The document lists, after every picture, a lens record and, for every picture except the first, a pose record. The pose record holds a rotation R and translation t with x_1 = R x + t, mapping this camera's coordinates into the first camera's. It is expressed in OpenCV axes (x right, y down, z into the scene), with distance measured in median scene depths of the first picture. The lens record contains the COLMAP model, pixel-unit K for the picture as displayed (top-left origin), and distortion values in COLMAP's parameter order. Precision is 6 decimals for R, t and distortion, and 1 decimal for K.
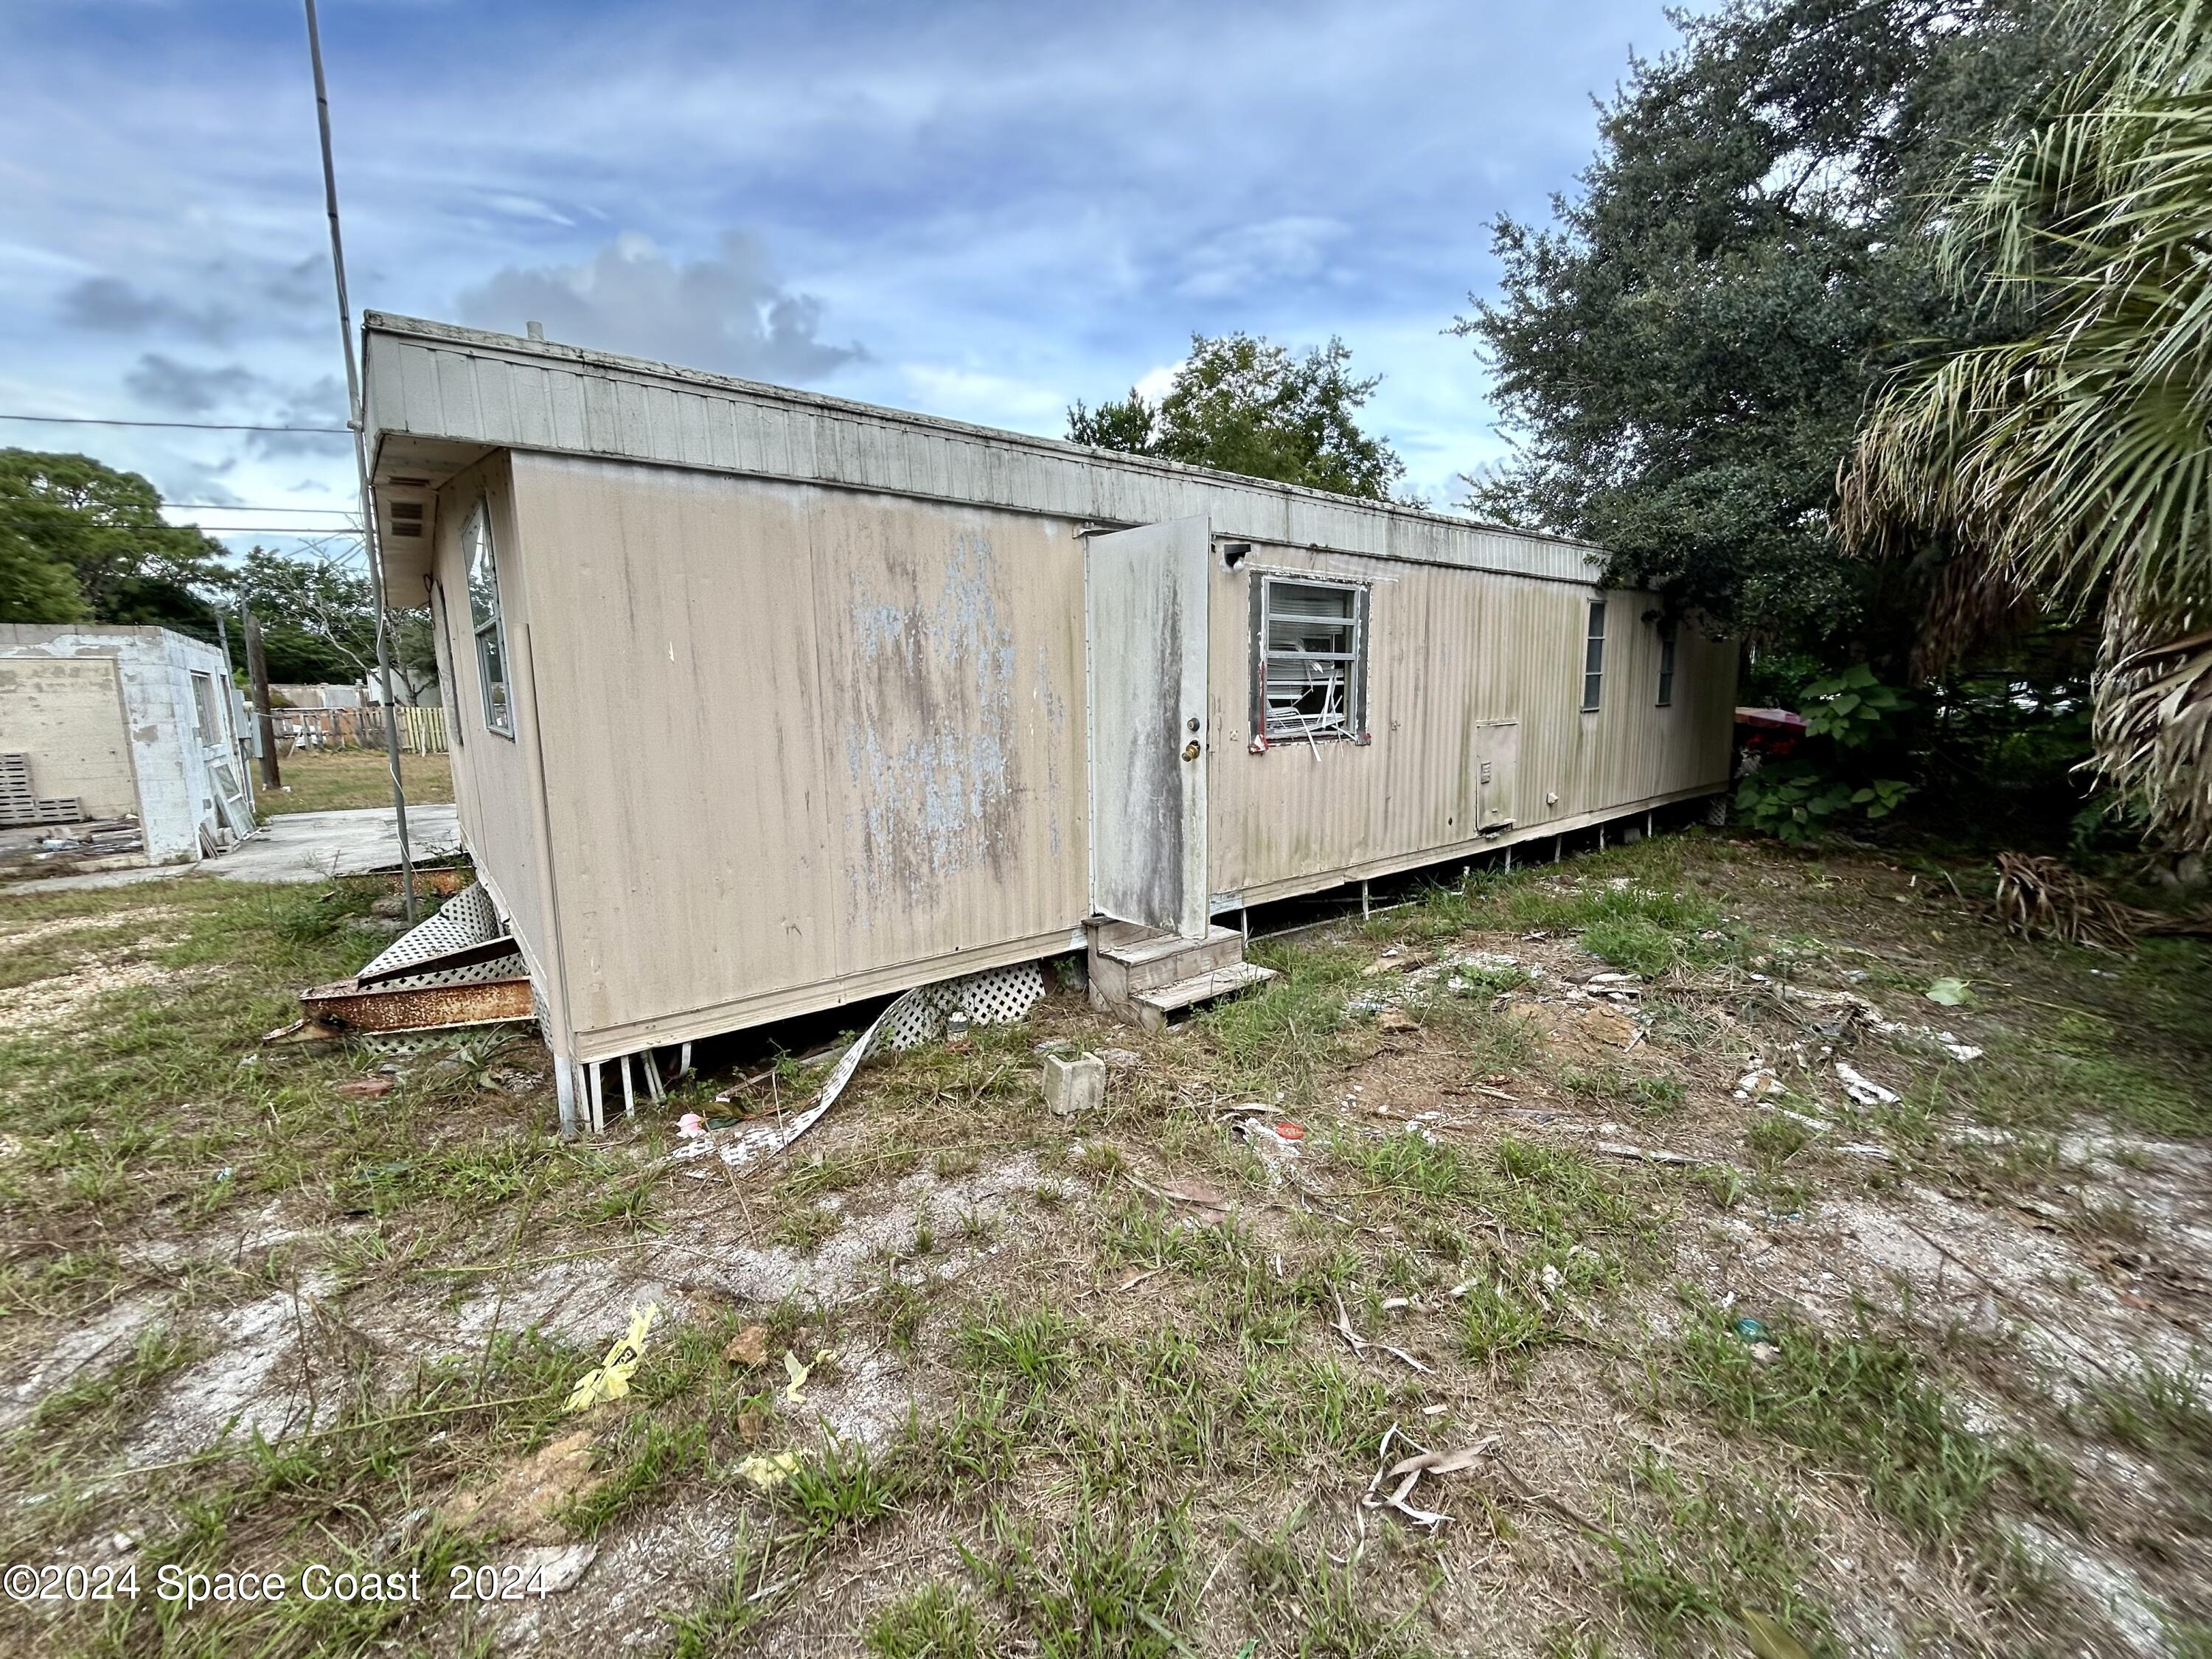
lens RADIAL K [[888.6, 0, 1103.6], [0, 888.6, 828.1], [0, 0, 1]] dist [-0.001410, 0.000697]
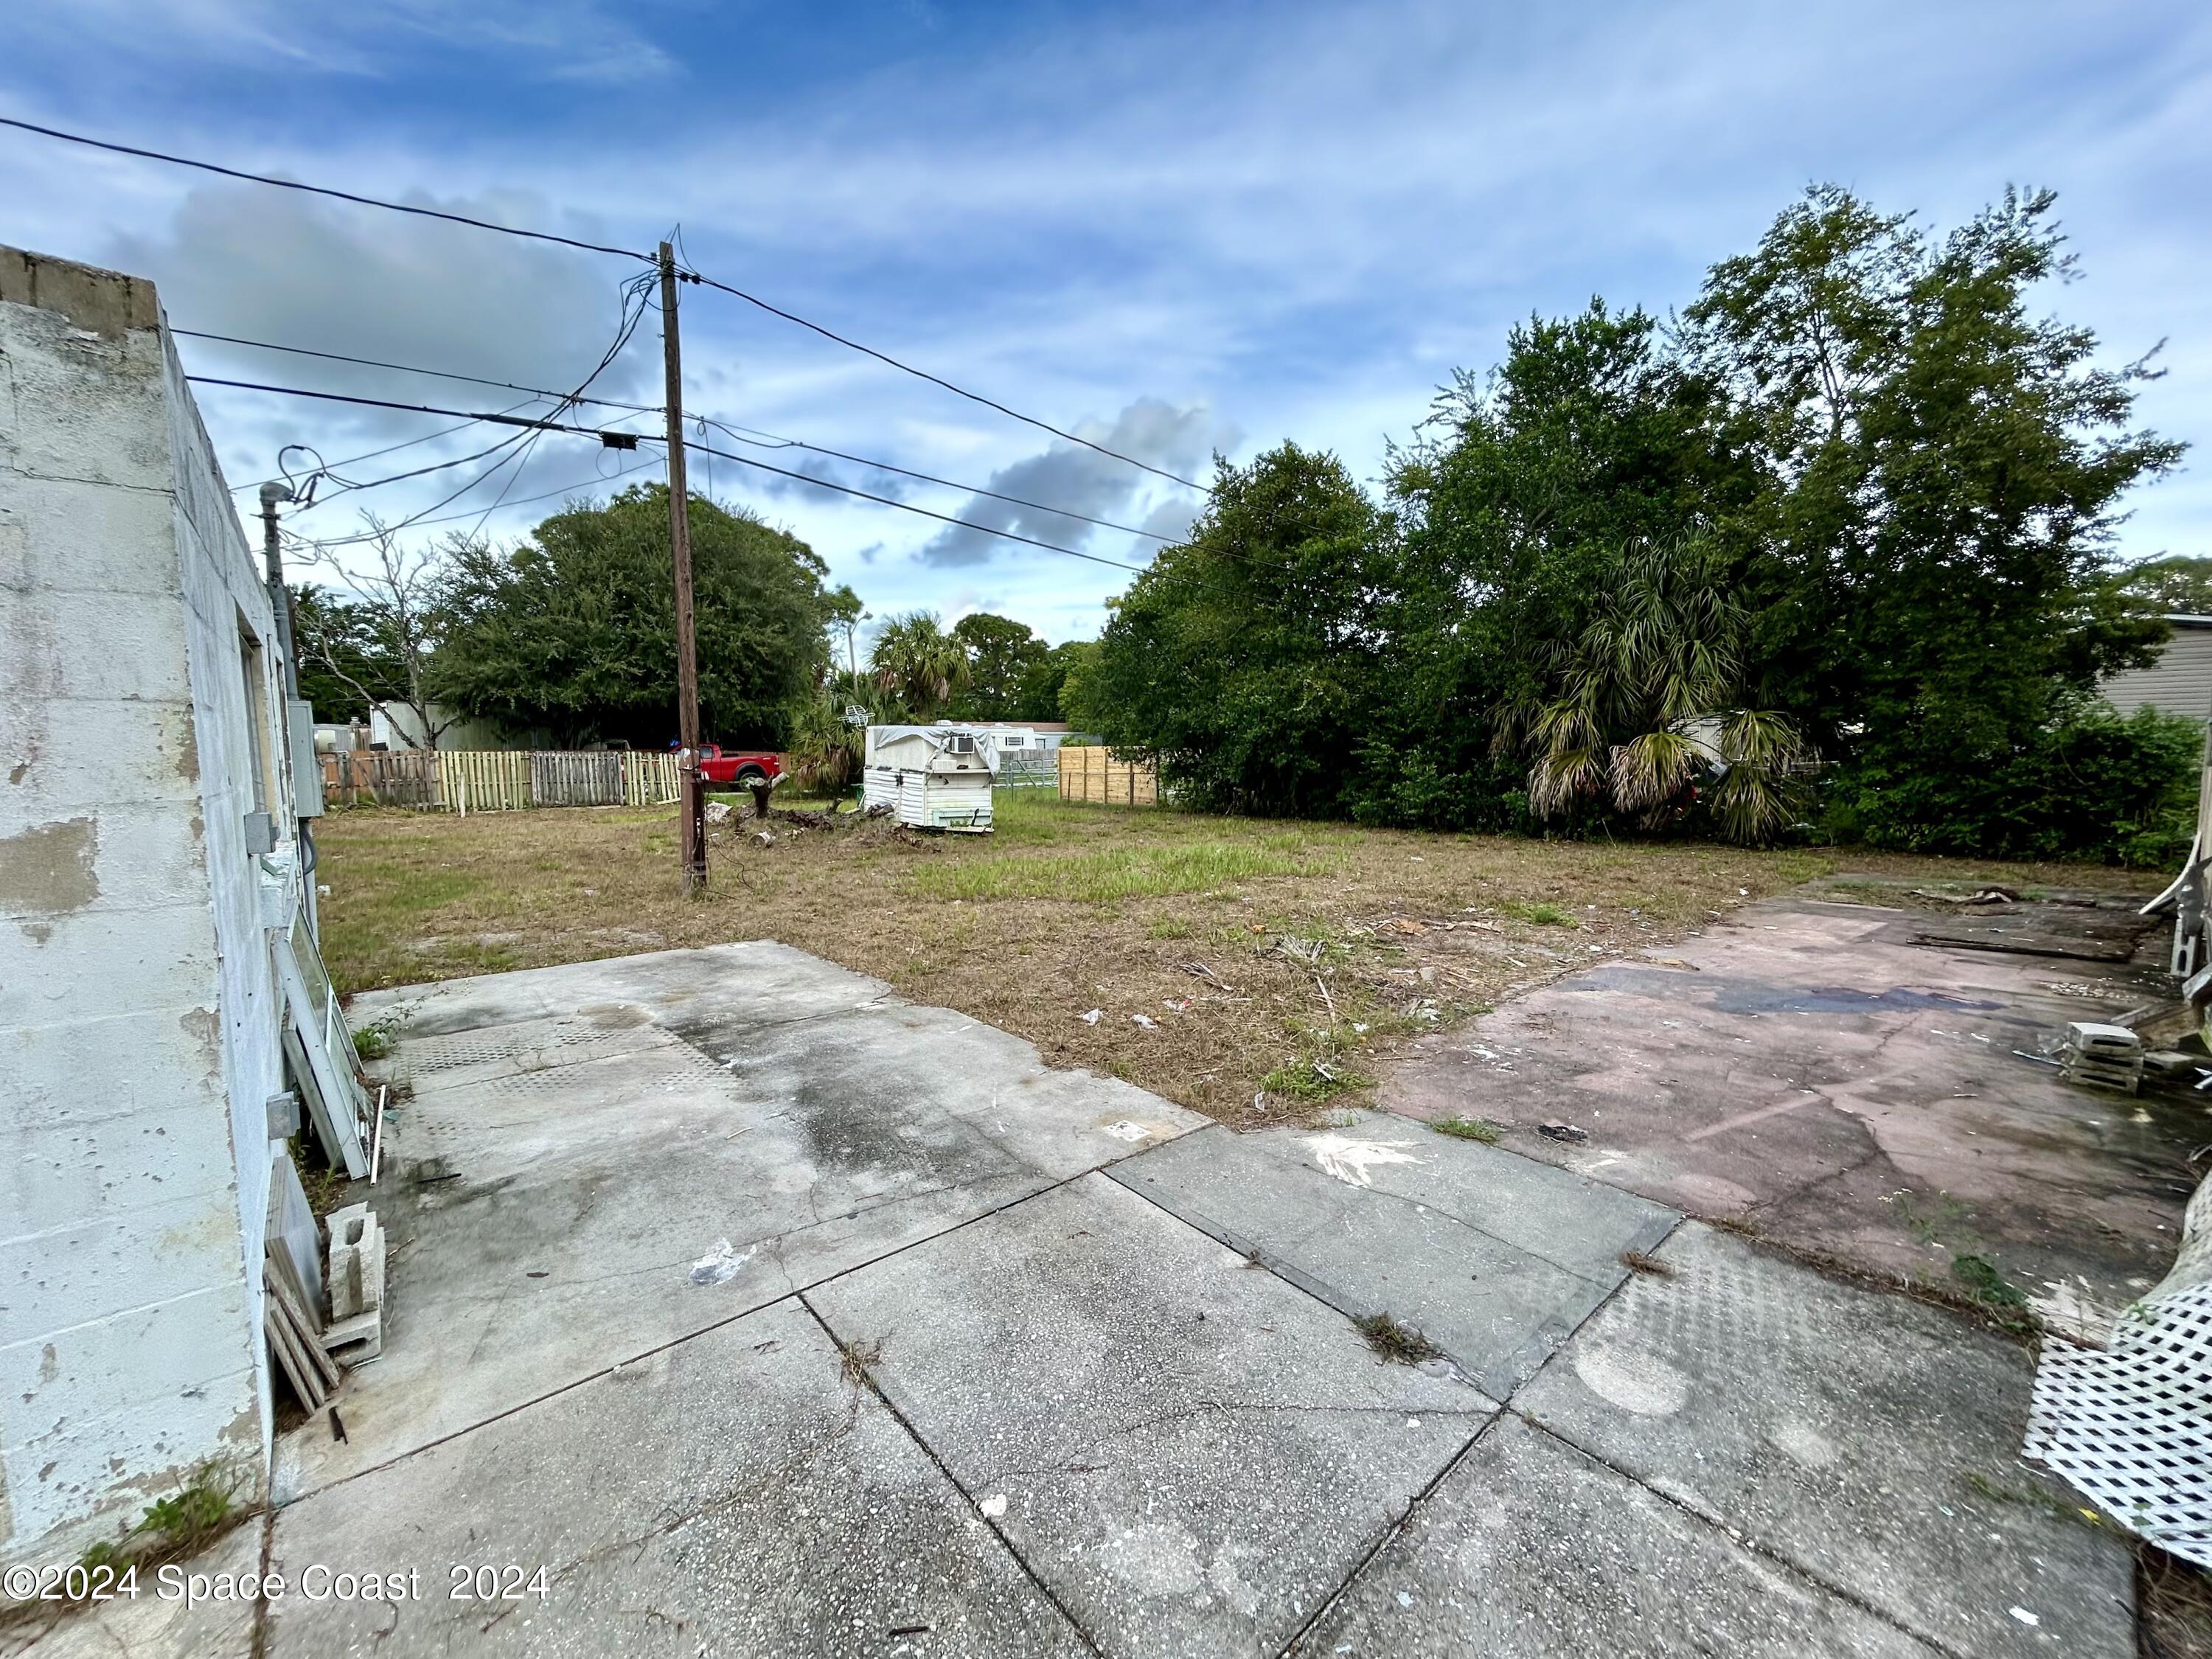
lens RADIAL K [[888.6, 0, 1106.4], [0, 888.6, 828.5], [0, 0, 1]] dist [-0.001410, 0.000697]
pose [[0.999348, 0.006777, 0.035465, -1.820750], [-0.004725, 0.998328, -0.057611, -0.219105], [-0.035796, 0.057406, 0.997709, 1.705813]]
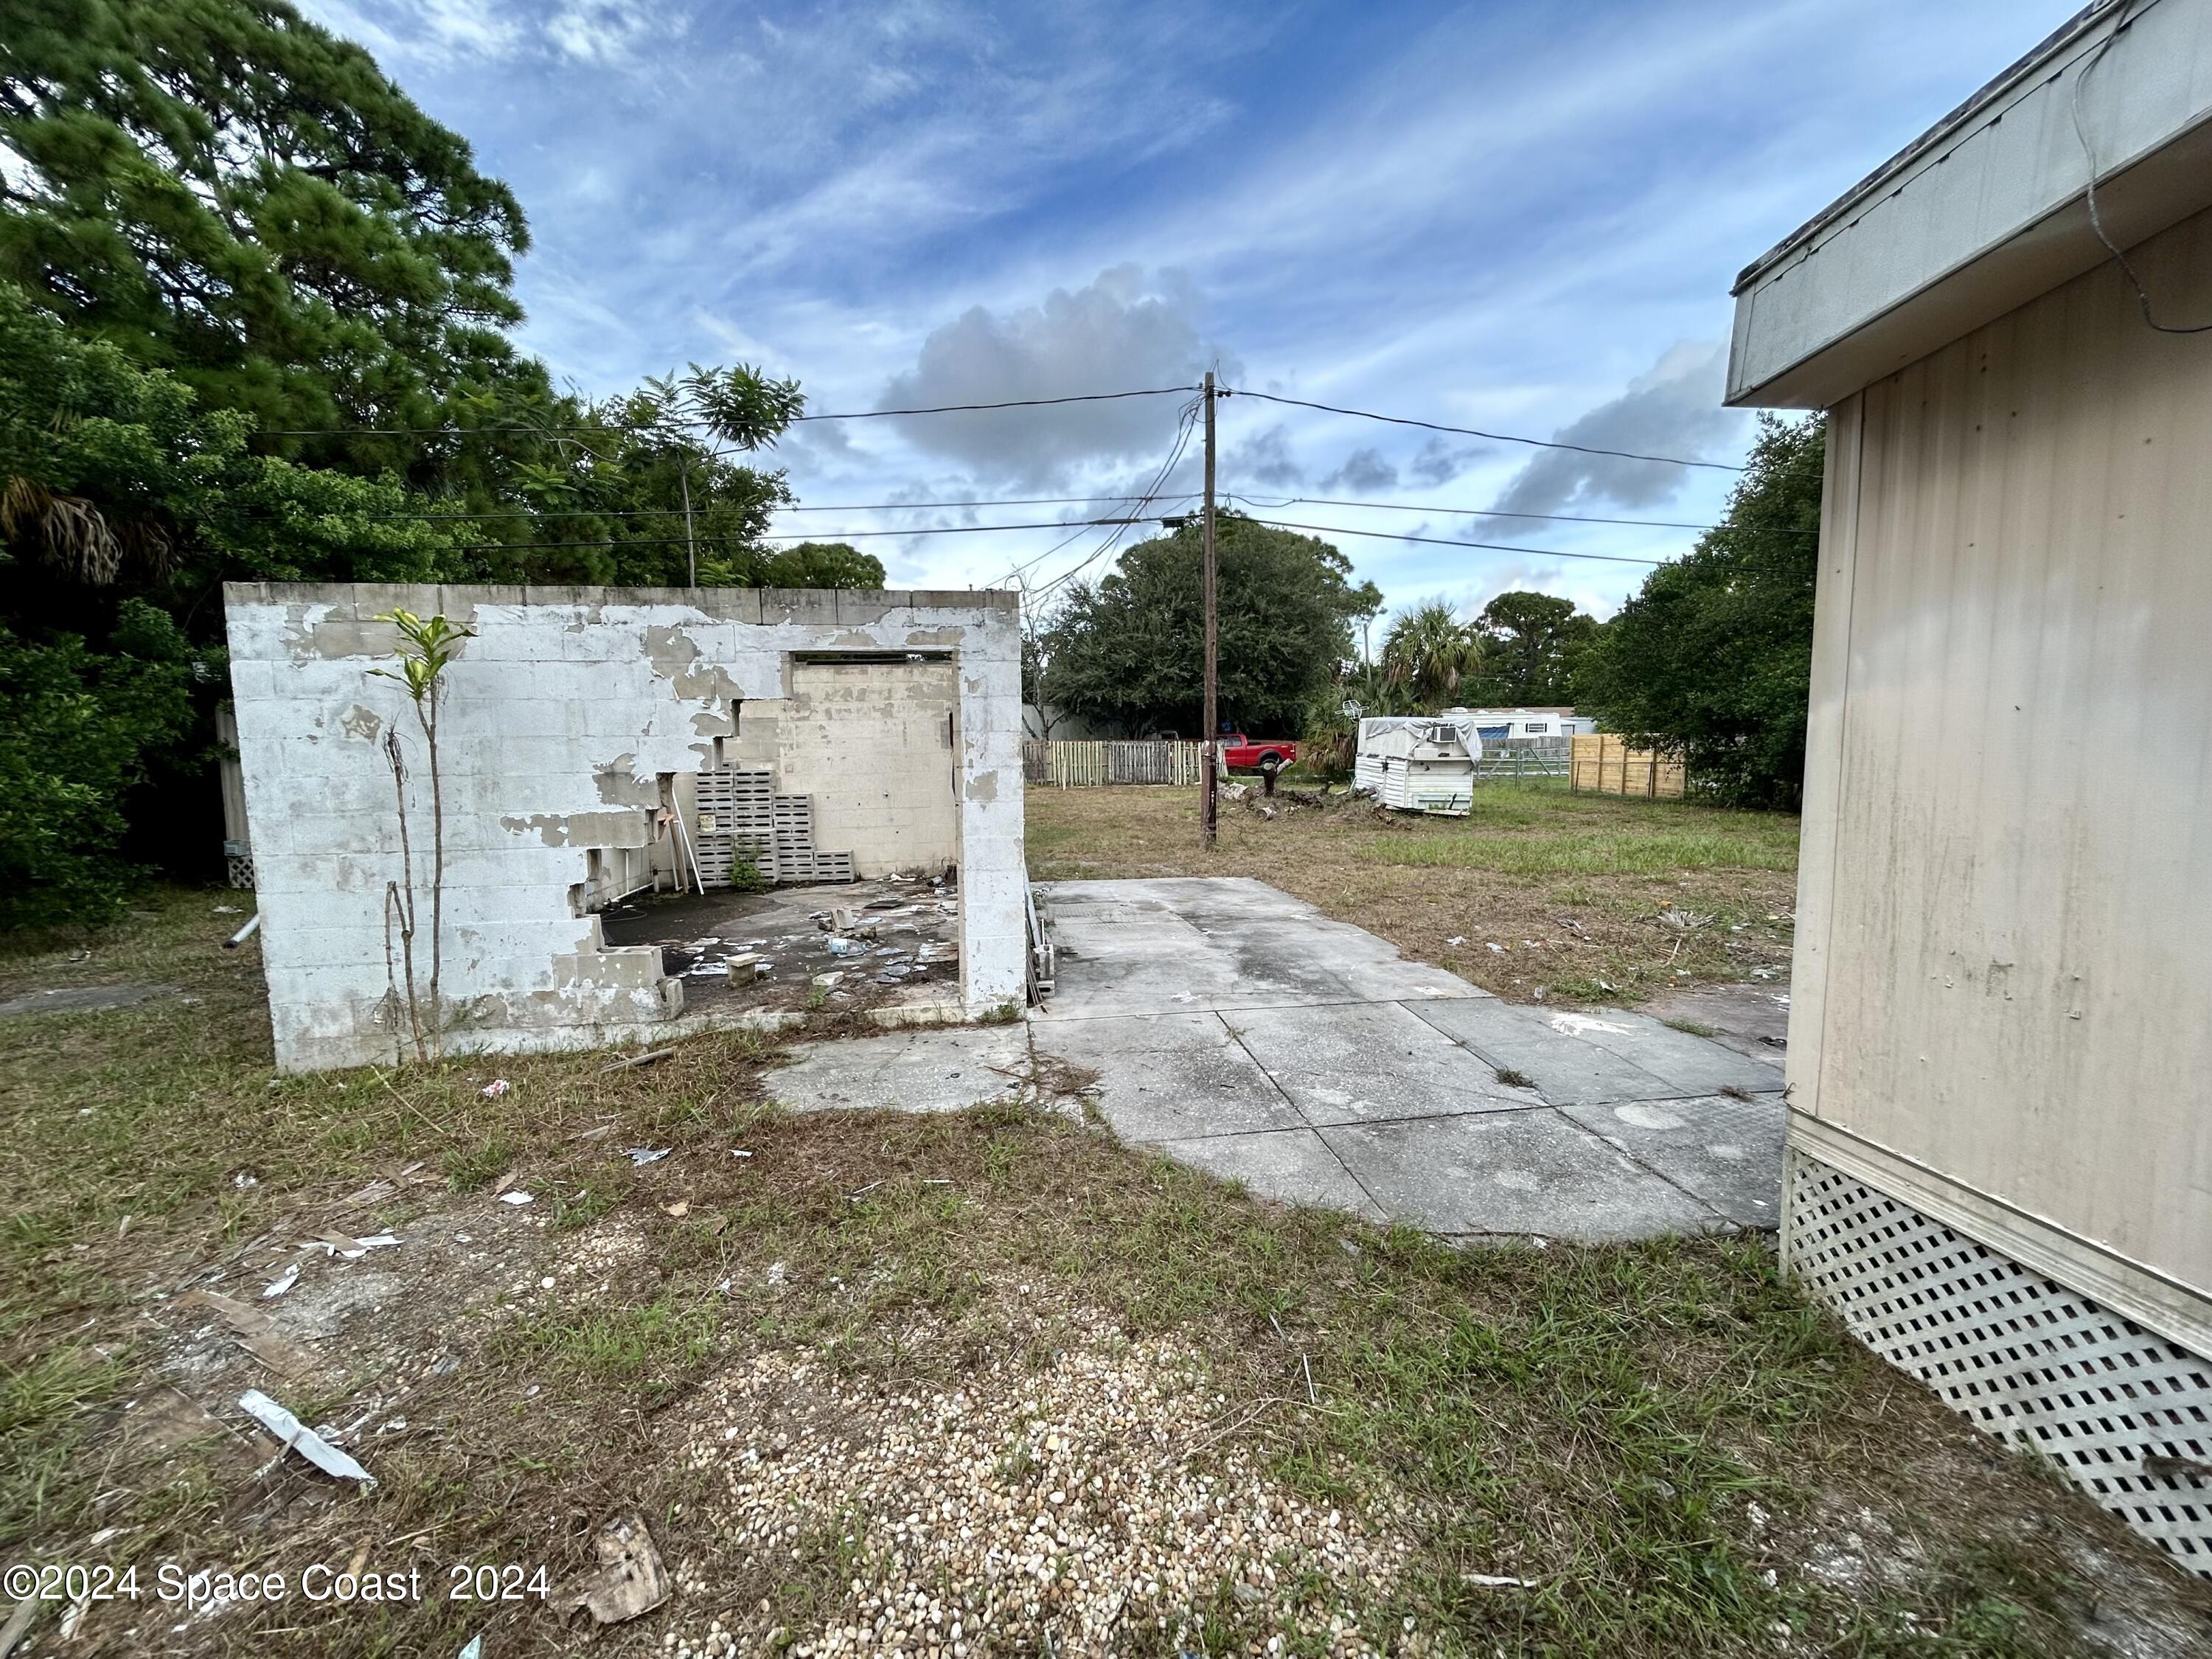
lens RADIAL K [[888.6, 0, 1109.9], [0, 888.6, 828.0], [0, 0, 1]] dist [-0.001410, 0.000697]
pose [[0.859974, 0.056695, -0.507179, -1.524204], [-0.077430, 0.996800, -0.019864, -0.157599], [0.504430, 0.056353, 0.861612, 1.185679]]
